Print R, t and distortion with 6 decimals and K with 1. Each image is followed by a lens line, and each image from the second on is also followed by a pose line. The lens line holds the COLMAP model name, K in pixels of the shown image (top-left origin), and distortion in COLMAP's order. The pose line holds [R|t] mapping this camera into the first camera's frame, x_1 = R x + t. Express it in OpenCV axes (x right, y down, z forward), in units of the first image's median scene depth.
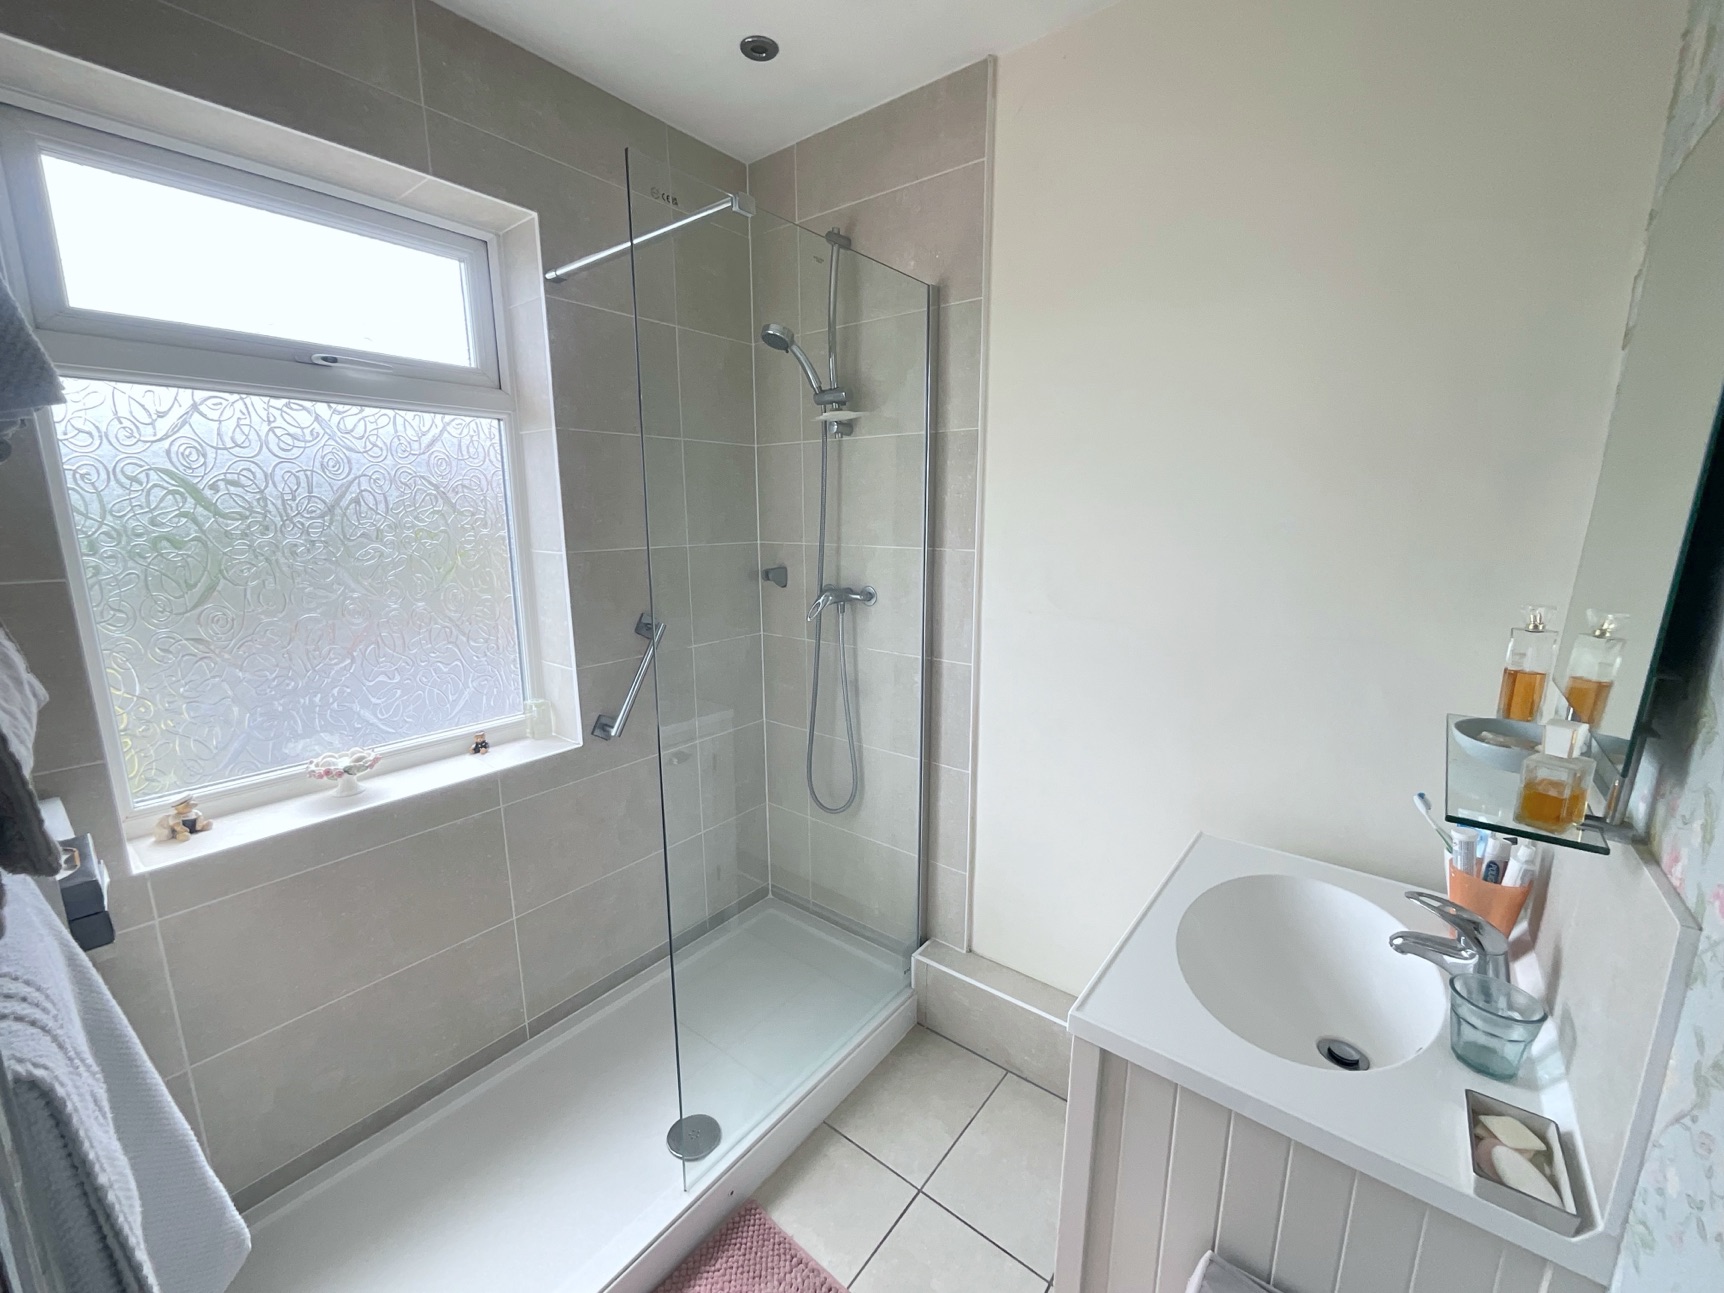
lens RADIAL K [[699.1, 0, 862.0], [0, 699.1, 646.5], [0, 0, 1]] dist [0.001230, 0.000458]
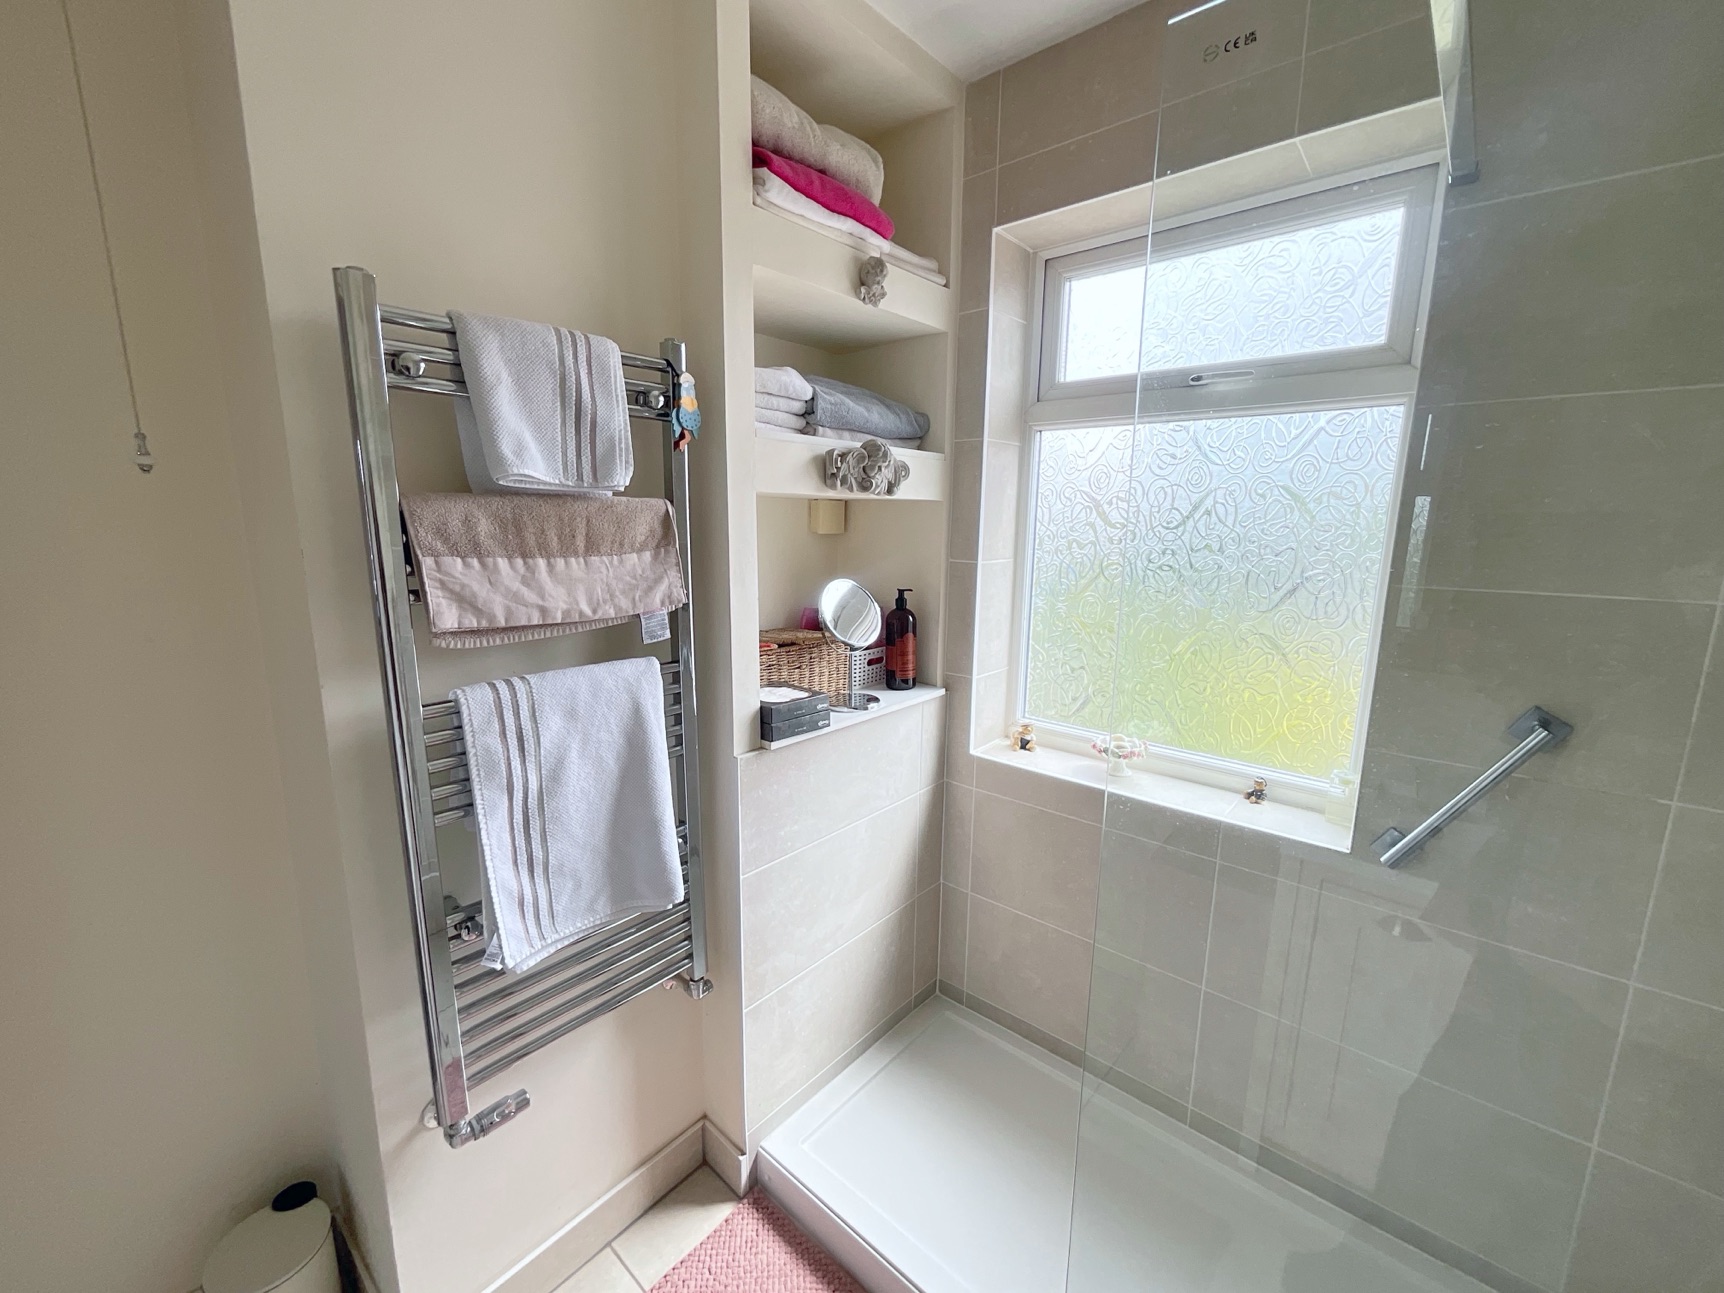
lens RADIAL K [[699.1, 0, 862.0], [0, 699.1, 646.5], [0, 0, 1]] dist [0.001230, 0.000458]
pose [[-0.053567, 0.185690, -0.981147, 0.356546], [-0.201031, 0.960435, 0.192746, -0.121839], [0.978119, 0.207566, -0.014119, 0.589244]]
